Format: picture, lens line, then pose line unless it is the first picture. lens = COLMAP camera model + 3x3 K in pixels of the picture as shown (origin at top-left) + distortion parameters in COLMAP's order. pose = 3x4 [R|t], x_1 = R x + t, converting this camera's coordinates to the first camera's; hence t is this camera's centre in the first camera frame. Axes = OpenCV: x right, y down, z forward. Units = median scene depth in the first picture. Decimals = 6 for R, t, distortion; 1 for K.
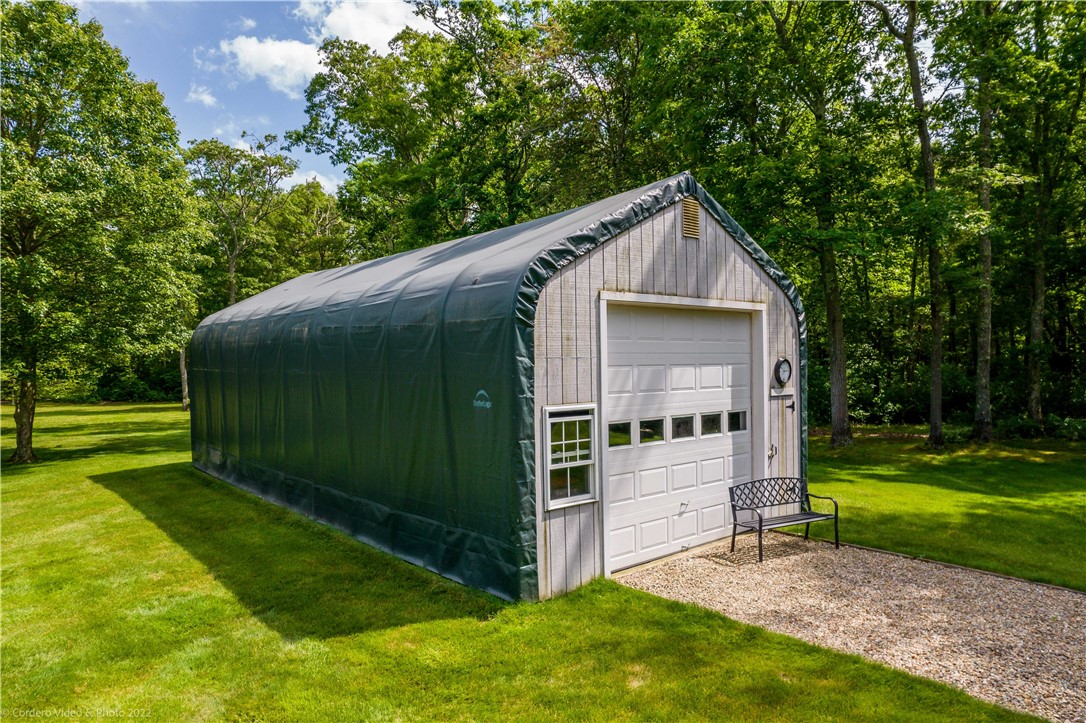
lens RADIAL K [[719.6, 0, 544.9], [0, 719.6, 364.9], [0, 0, 1]] dist [0.000868, -0.000135]
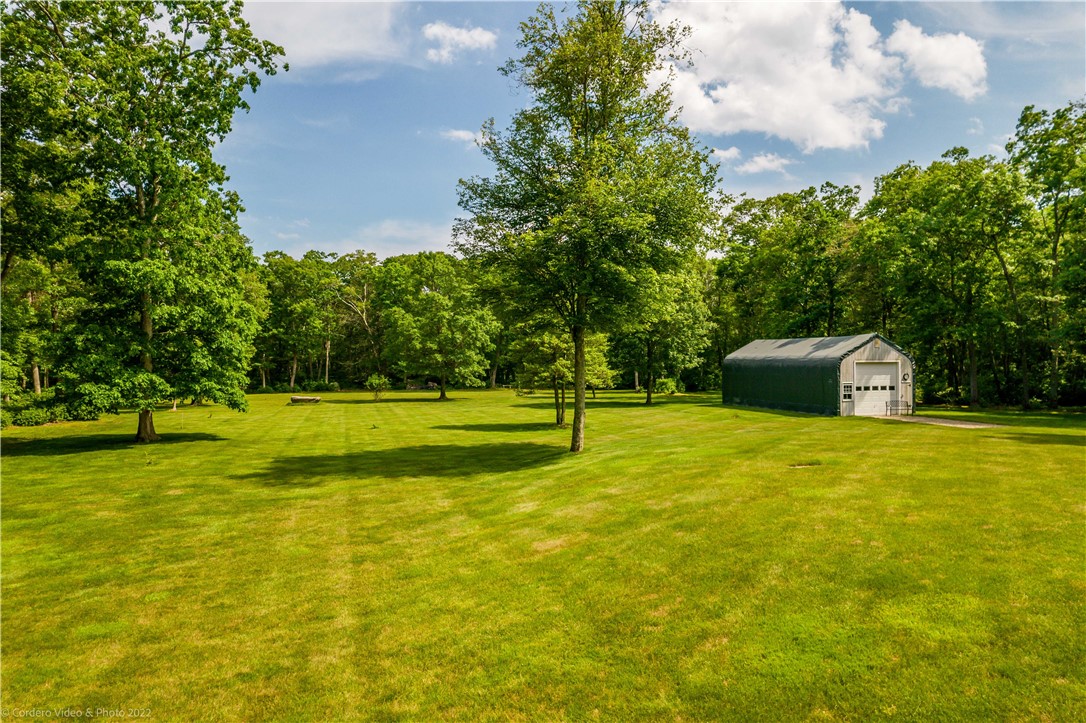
lens RADIAL K [[699.9, 0, 543.4], [0, 699.9, 363.7], [0, 0, 1]] dist [-0.038886, 0.030956]
pose [[0.895074, 0.004946, -0.445890, 0.274797], [-0.004604, 0.999988, 0.001850, -0.072430], [0.445893, 0.000397, 0.895086, -4.040032]]
